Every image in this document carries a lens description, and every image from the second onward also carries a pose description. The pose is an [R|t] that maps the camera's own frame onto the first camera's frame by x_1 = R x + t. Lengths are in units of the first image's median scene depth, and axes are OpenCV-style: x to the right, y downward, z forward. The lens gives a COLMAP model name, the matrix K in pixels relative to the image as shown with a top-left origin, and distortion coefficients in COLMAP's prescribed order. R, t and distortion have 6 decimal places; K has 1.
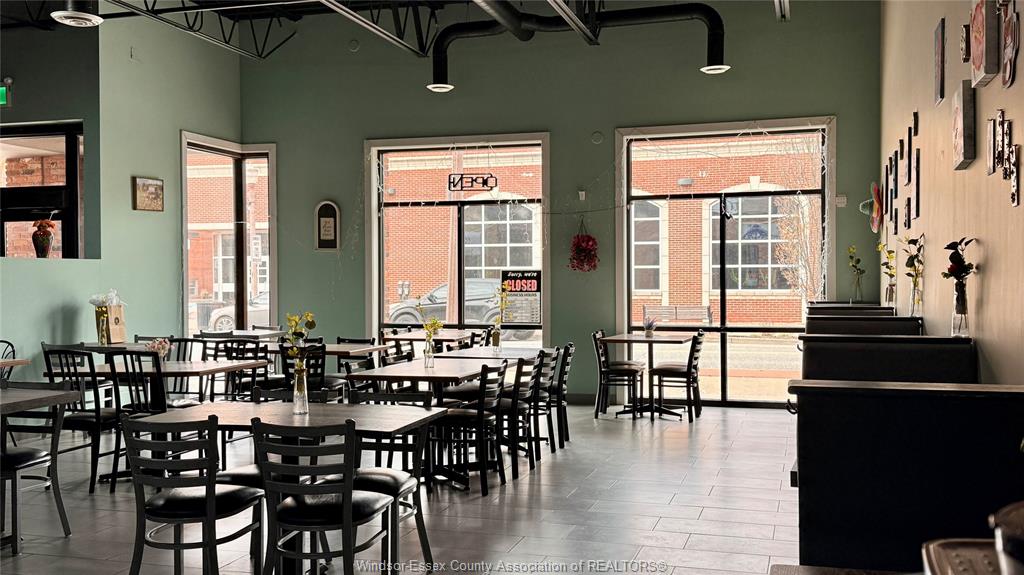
lens RADIAL K [[1167.4, 0, 511.6], [0, 1167.4, 287.5], [0, 0, 1]] dist [-0.002431, -0.308288]
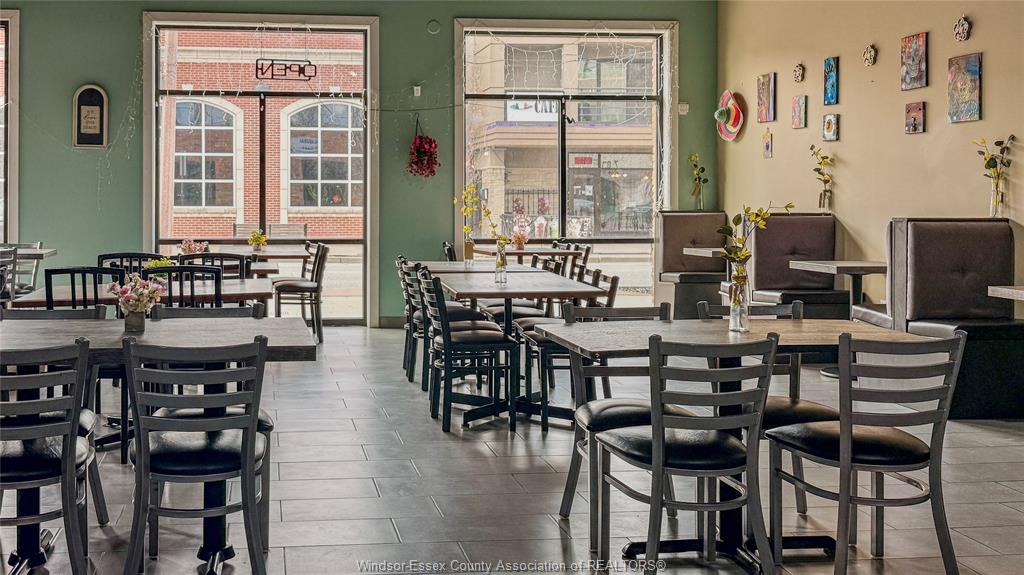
lens RADIAL K [[1167.4, 0, 511.6], [0, 1167.4, 287.5], [0, 0, 1]] dist [-0.002431, -0.308288]
pose [[0.892356, -0.026305, 0.450566, -0.273267], [-0.004177, 0.997776, 0.066525, 0.011035], [-0.451314, -0.061246, 0.890261, 0.157369]]
